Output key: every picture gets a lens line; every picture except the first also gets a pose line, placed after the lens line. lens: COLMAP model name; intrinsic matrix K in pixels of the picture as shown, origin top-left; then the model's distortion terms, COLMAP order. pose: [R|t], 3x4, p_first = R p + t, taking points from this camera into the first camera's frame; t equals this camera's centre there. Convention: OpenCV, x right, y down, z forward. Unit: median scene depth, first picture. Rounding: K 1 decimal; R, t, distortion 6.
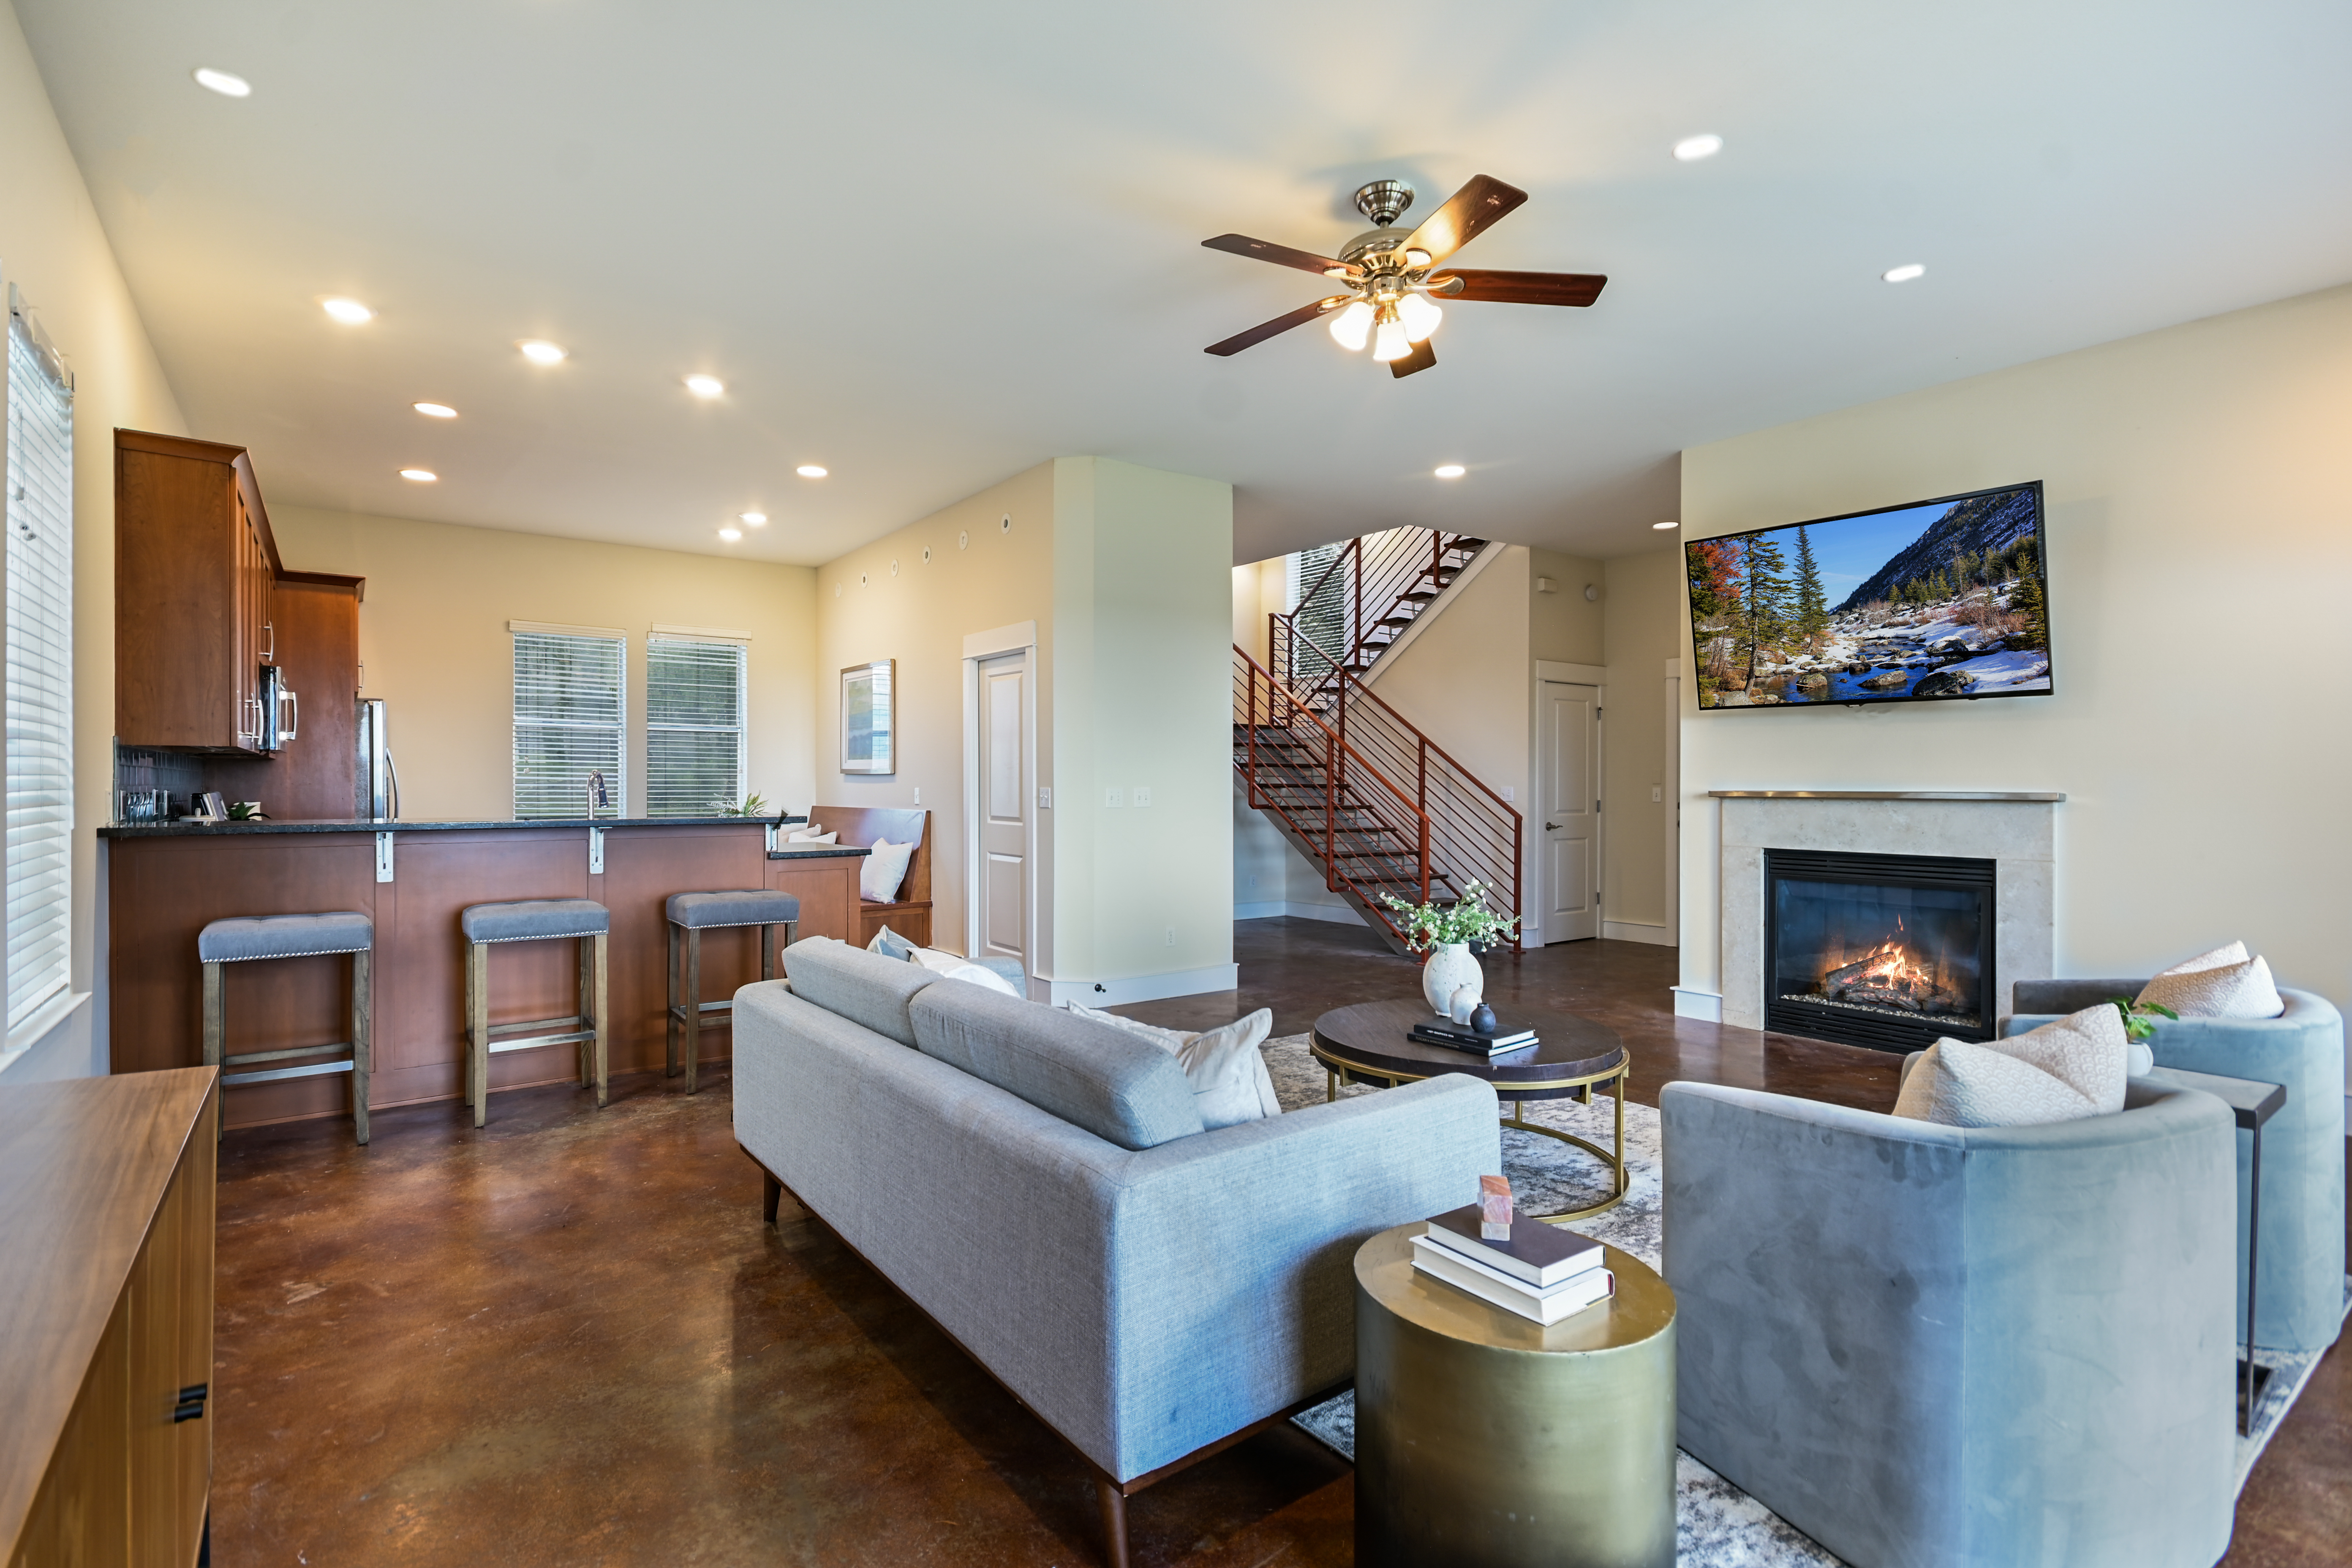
lens RADIAL K [[1113.8, 0, 1170.6], [0, 1113.8, 784.5], [0, 0, 1]] dist [0.017544, -0.009764]
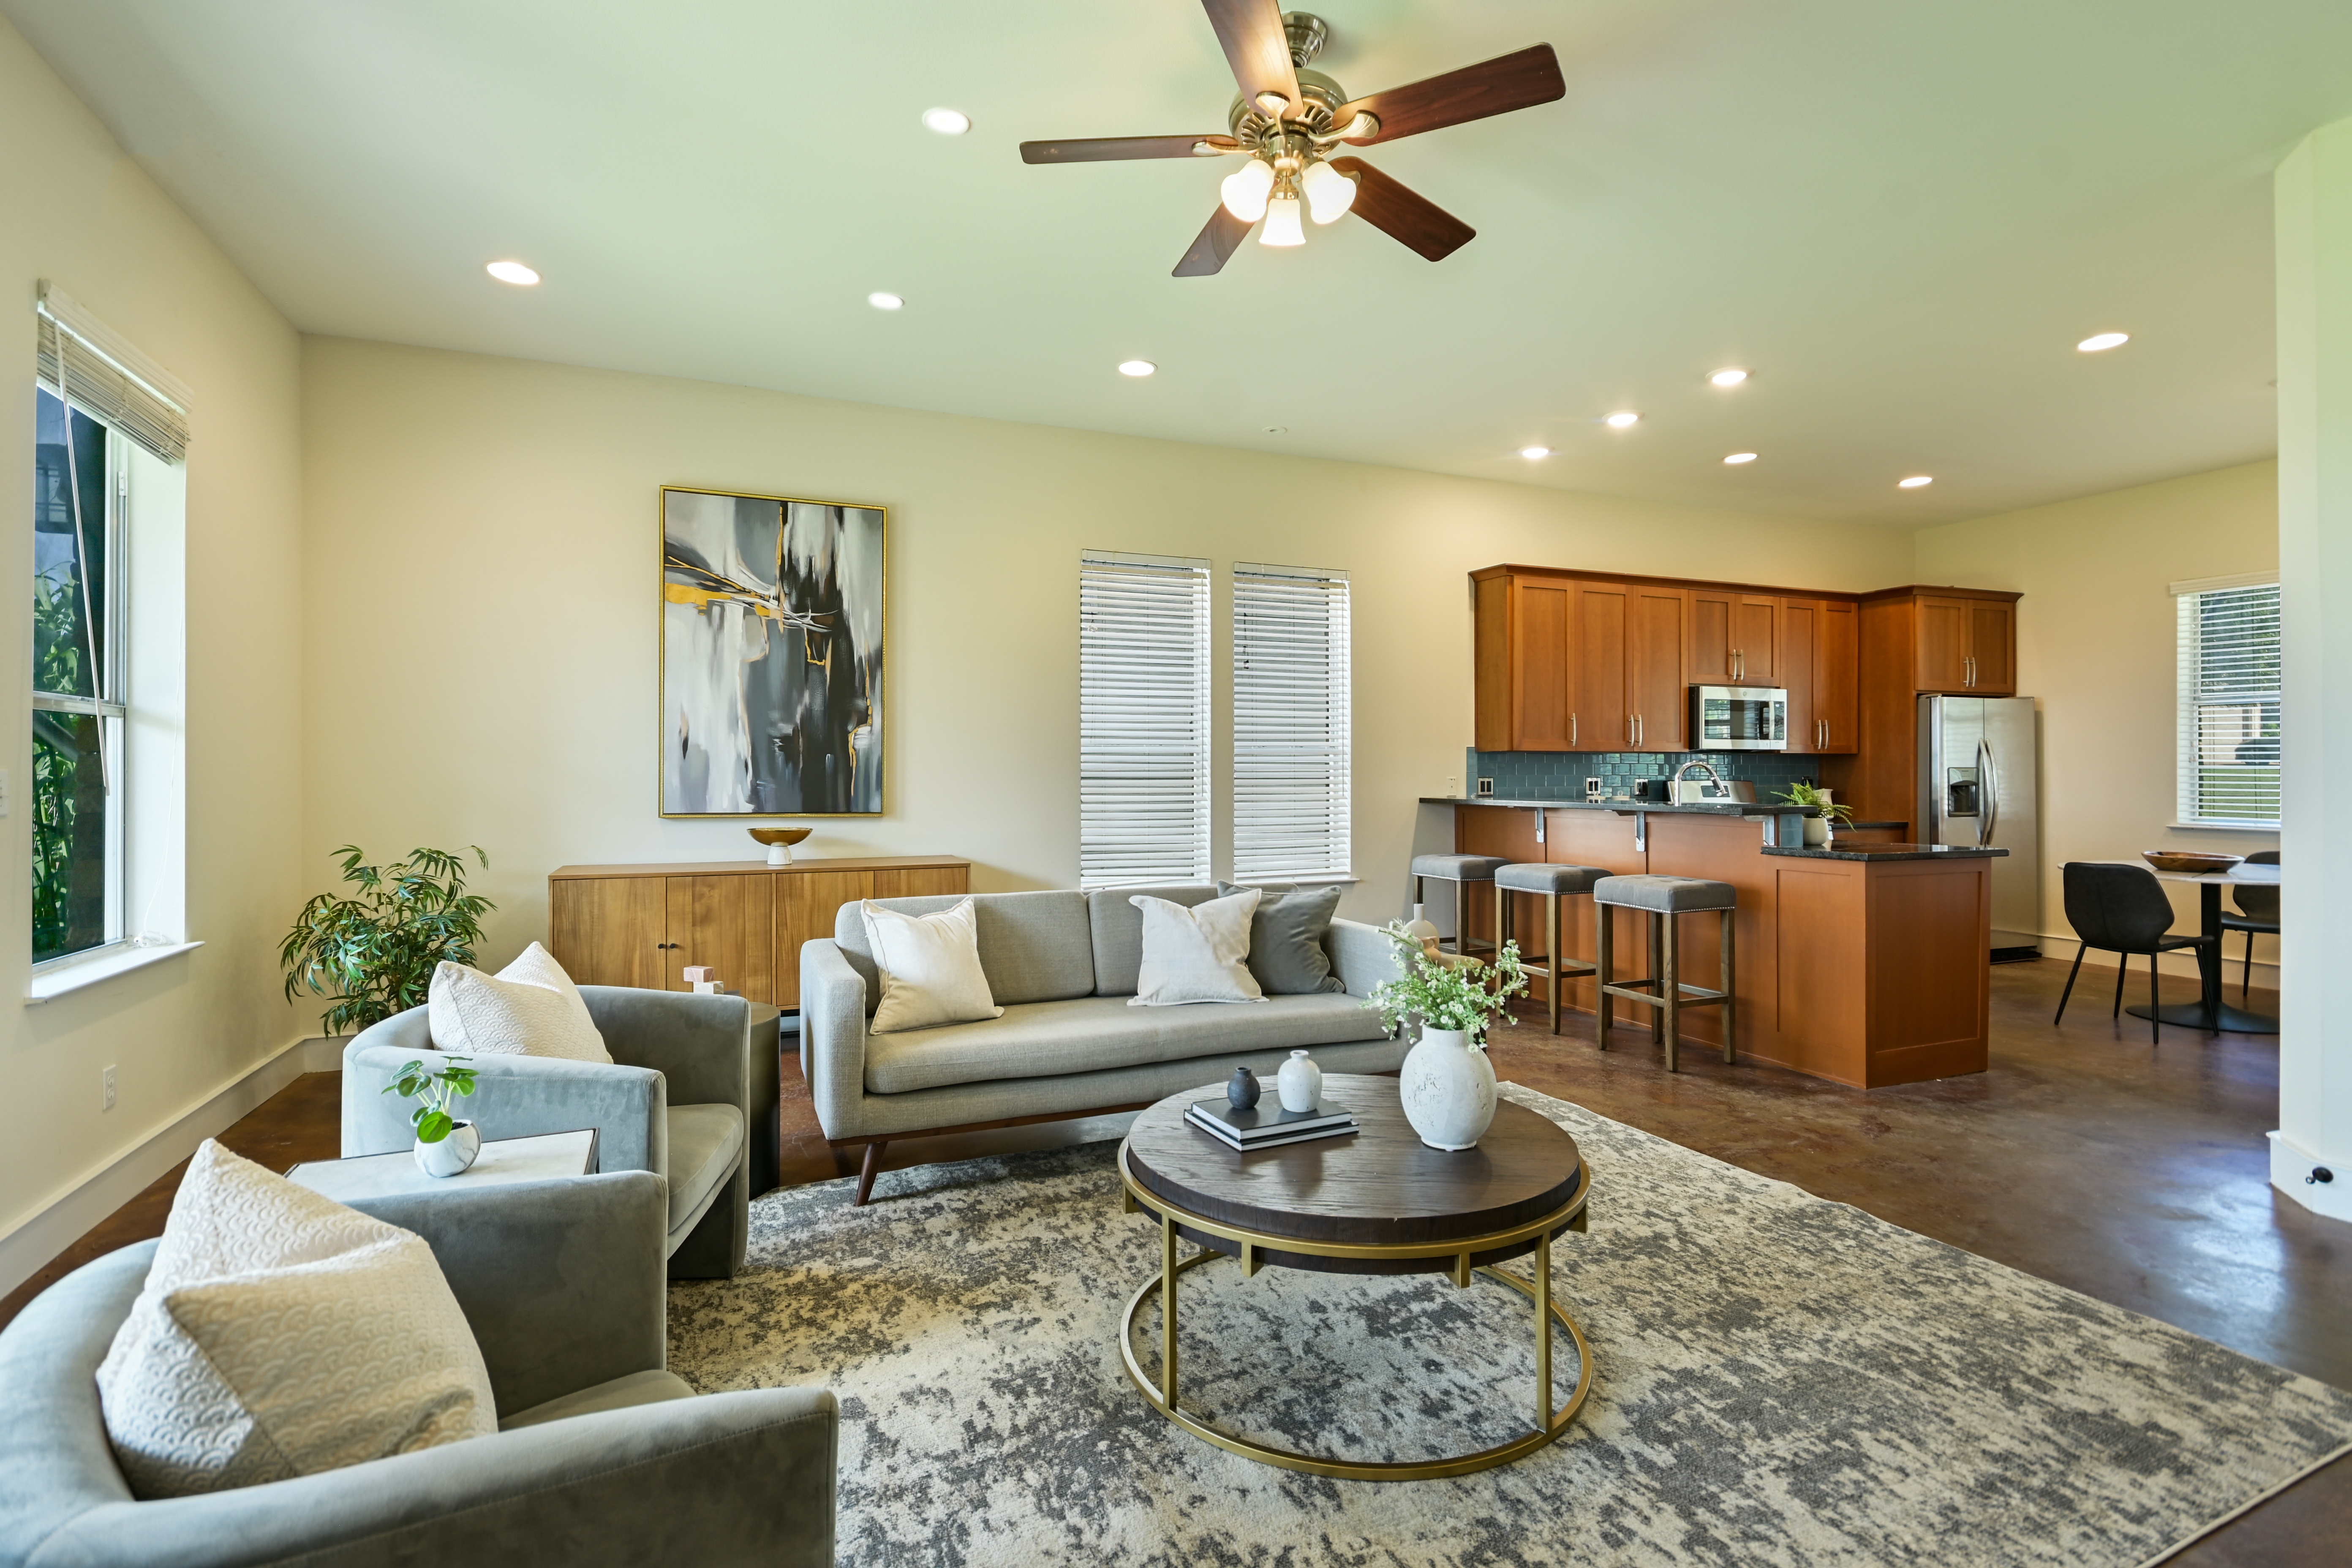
lens RADIAL K [[1113.8, 0, 1174.2], [0, 1113.8, 772.8], [0, 0, 1]] dist [0.017544, -0.009764]
pose [[-0.236566, -0.006074, -0.971597, 0.627854], [0.000126, 0.999980, -0.006282, 0.003827], [0.971616, -0.001609, -0.236560, 0.706163]]
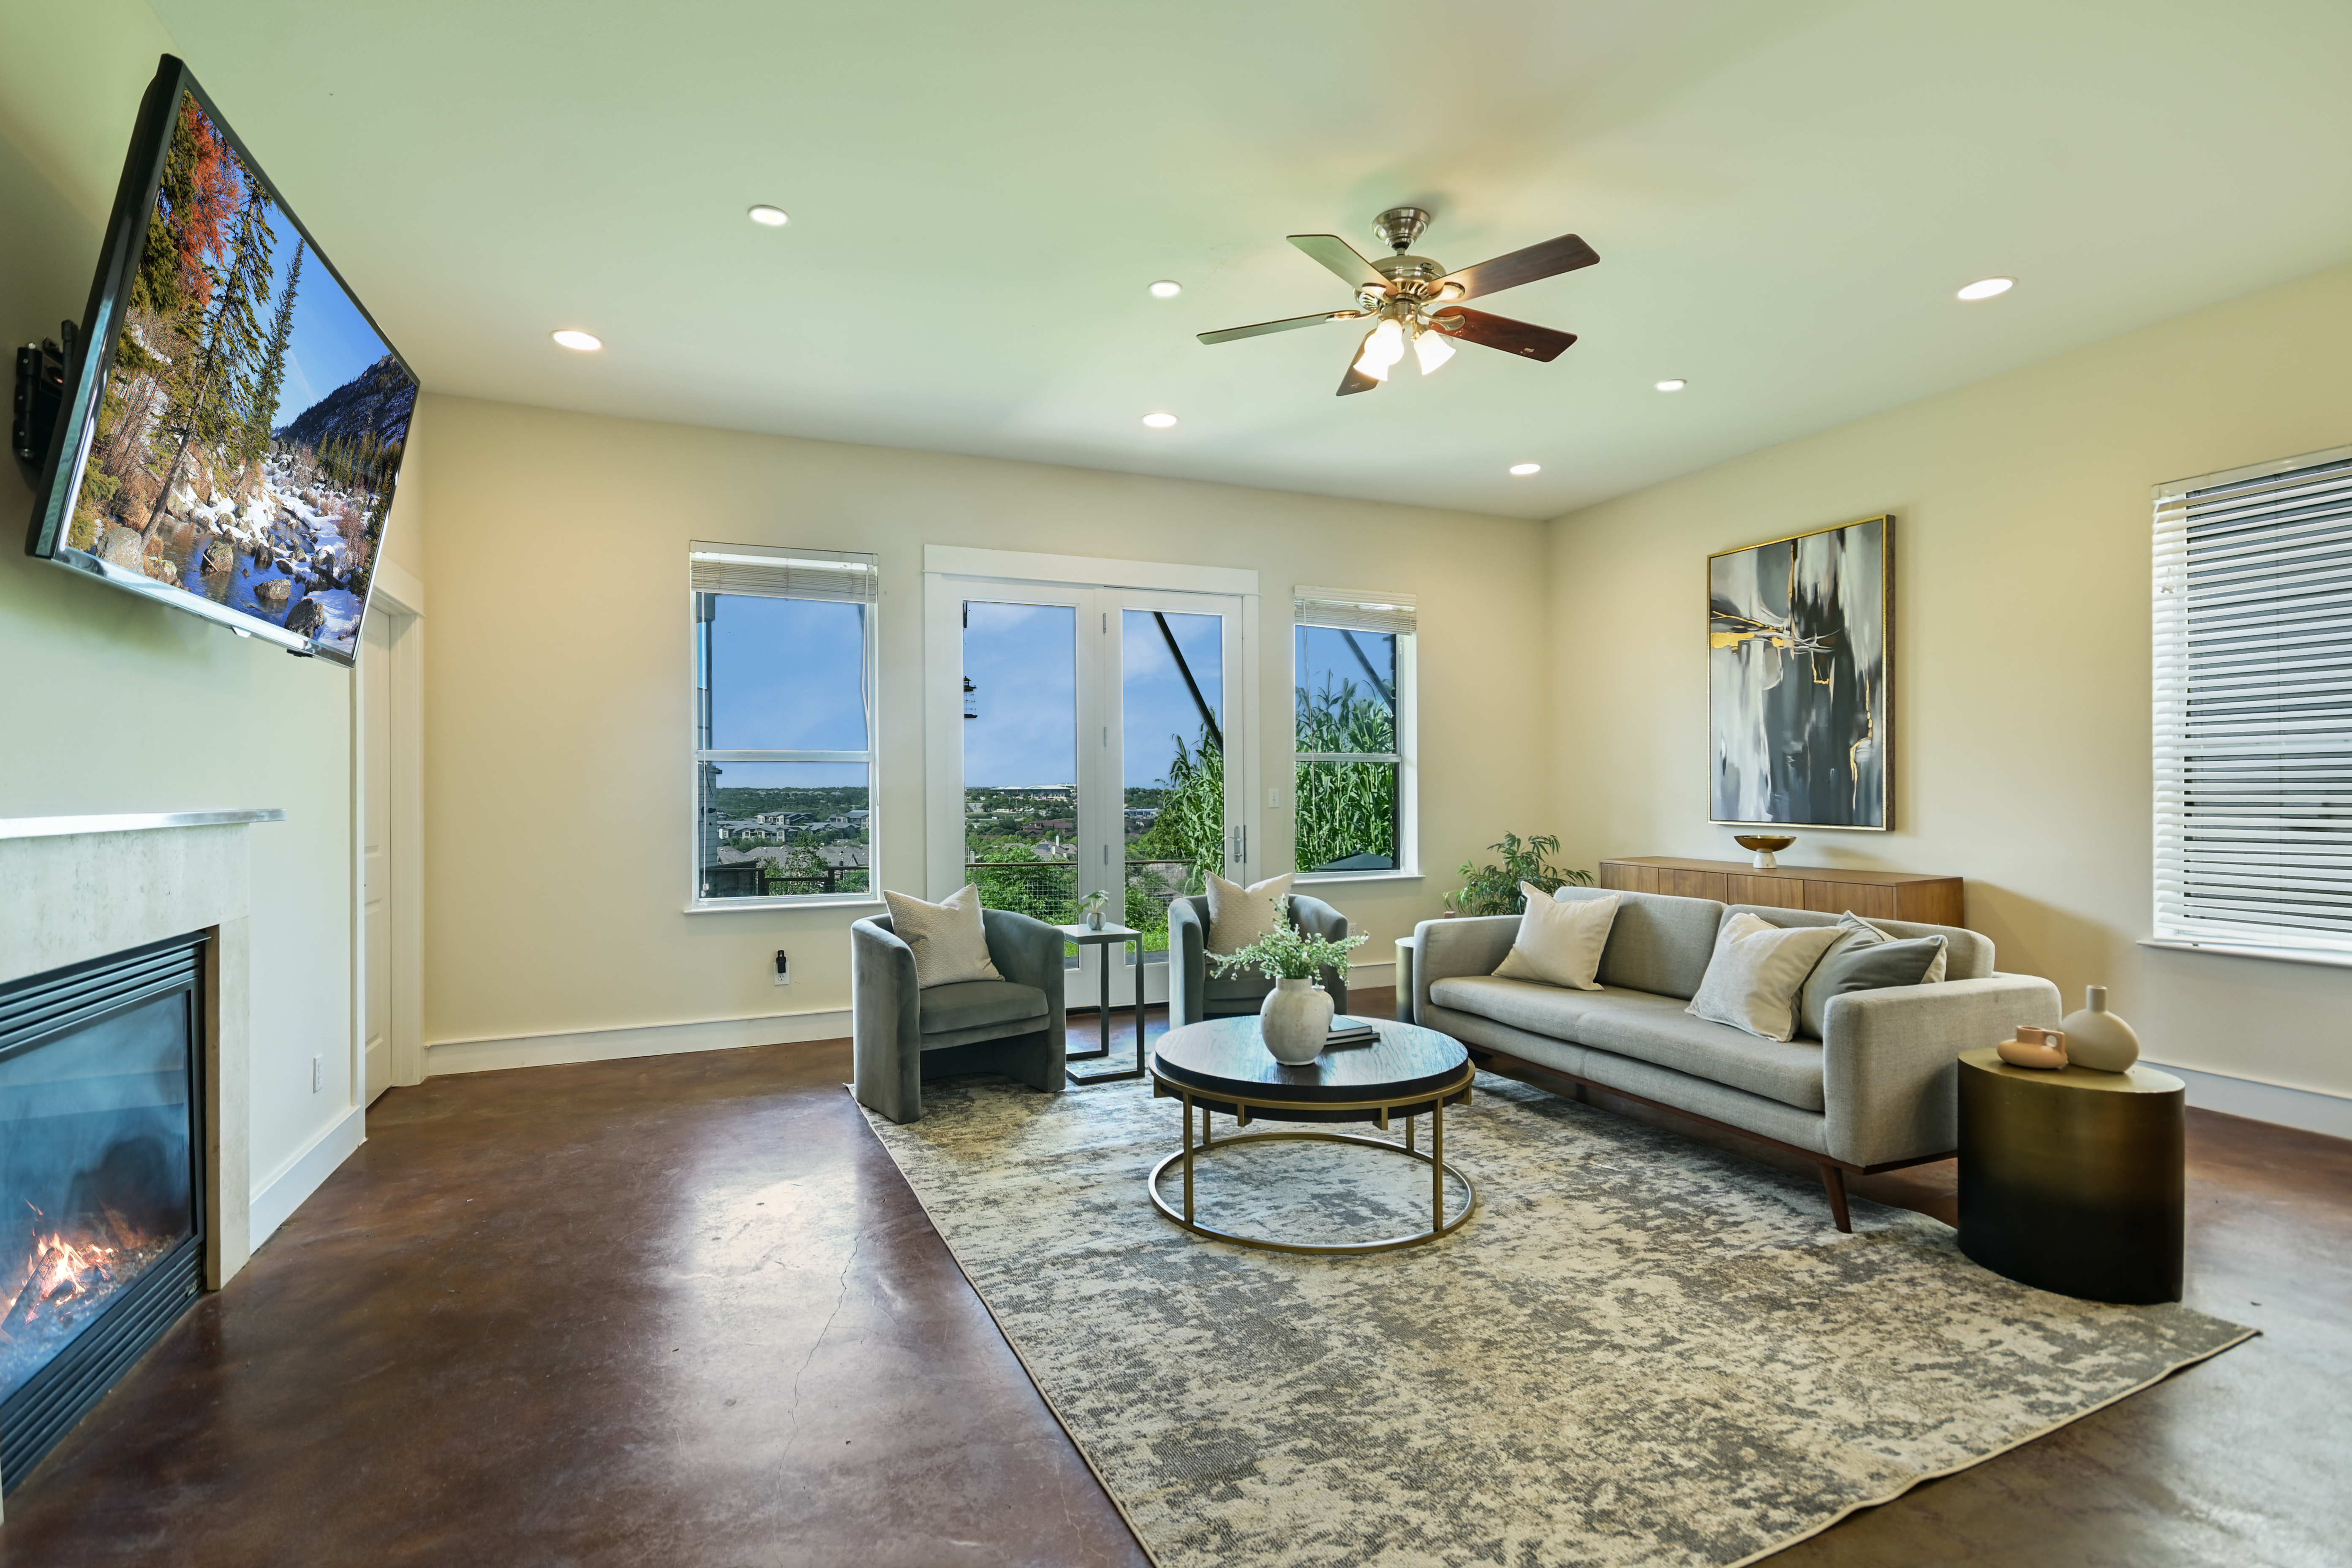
lens RADIAL K [[1082.0, 0, 1175.7], [0, 1082.0, 784.3], [0, 0, 1]] dist [0.007680, 0.001976]
pose [[-0.975957, 0.004795, 0.217909, 0.112386], [0.003773, 0.999980, -0.005103, -0.001622], [-0.217929, -0.004158, -0.975956, 1.290942]]
